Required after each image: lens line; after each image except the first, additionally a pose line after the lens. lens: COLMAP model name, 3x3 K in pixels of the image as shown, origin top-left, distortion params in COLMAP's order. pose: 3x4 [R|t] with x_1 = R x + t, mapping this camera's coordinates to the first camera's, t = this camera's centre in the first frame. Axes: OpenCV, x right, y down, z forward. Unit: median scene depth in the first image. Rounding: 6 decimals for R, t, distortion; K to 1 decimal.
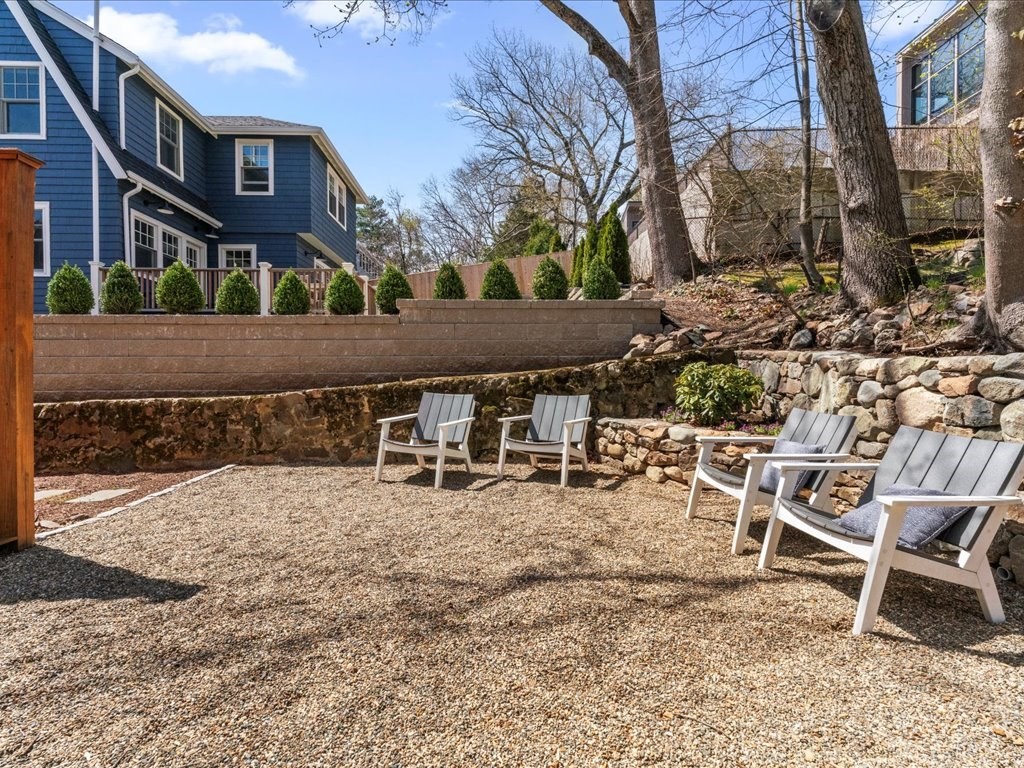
lens RADIAL K [[480.0, 0, 505.5], [0, 480.0, 387.8], [0, 0, 1]] dist [-0.001183, 0.000312]
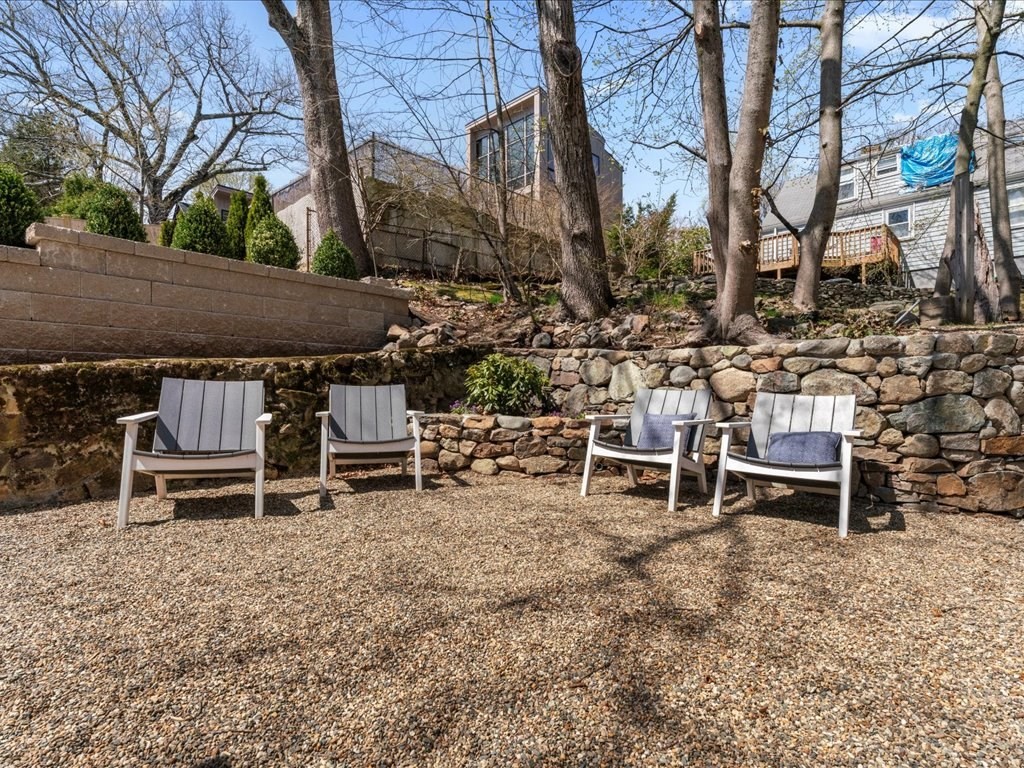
lens RADIAL K [[514.2, 0, 492.6], [0, 514.2, 402.0], [0, 0, 1]] dist [-0.001984, 0.000237]
pose [[0.722431, -0.005762, 0.691419, -0.356466], [0.010886, 0.999936, -0.003041, 0.052700], [-0.691357, 0.009724, 0.722447, 0.246824]]
